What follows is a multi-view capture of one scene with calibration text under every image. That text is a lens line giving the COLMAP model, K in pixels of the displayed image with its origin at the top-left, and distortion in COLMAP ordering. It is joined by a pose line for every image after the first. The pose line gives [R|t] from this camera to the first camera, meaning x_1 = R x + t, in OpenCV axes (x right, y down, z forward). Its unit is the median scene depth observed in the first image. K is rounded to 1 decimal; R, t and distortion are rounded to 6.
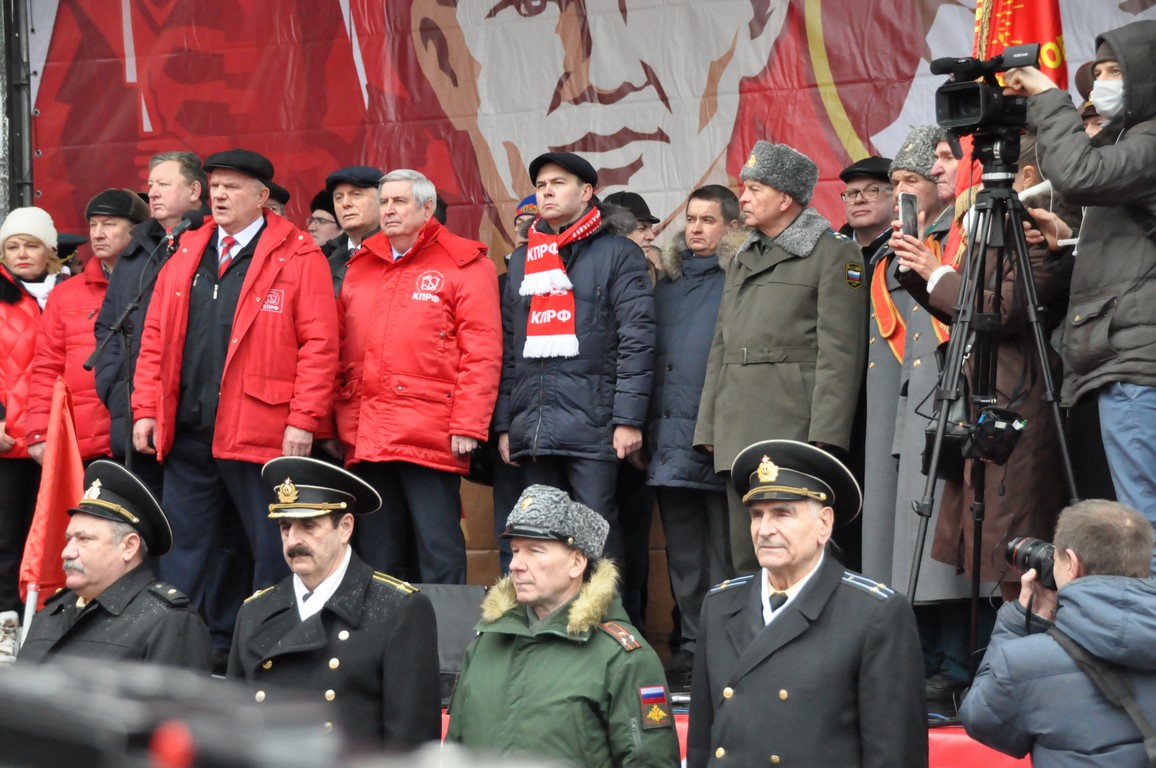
lens RADIAL K [[3152.2, 0, 577.5], [0, 3152.2, 383.6], [0, 0, 1]] dist [1.106195, 0.000000]
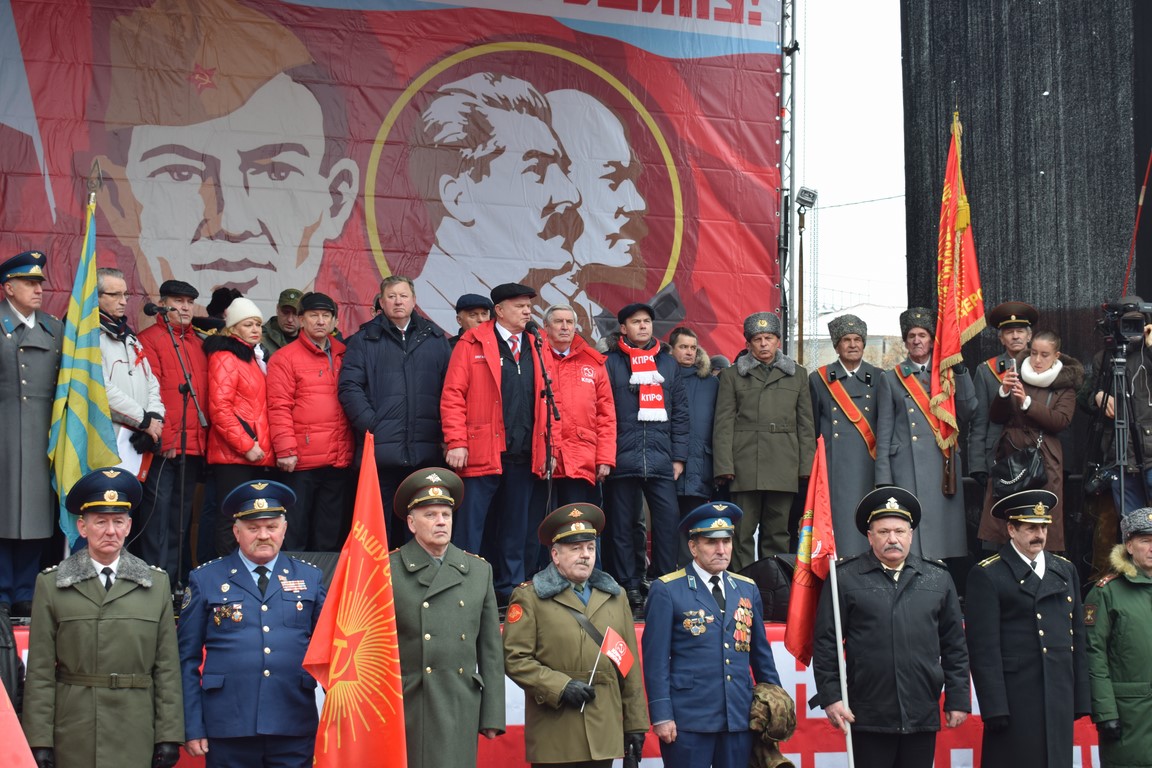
lens RADIAL K [[1856.8, 0, 575.9], [0, 1856.8, 384.2], [0, 0, 1]] dist [-0.016220, 0.000000]
pose [[0.648597, 0.057111, 0.758986, -0.736554], [-0.049878, 0.998227, -0.032490, 0.006189], [-0.759496, -0.016784, 0.650296, 0.331323]]
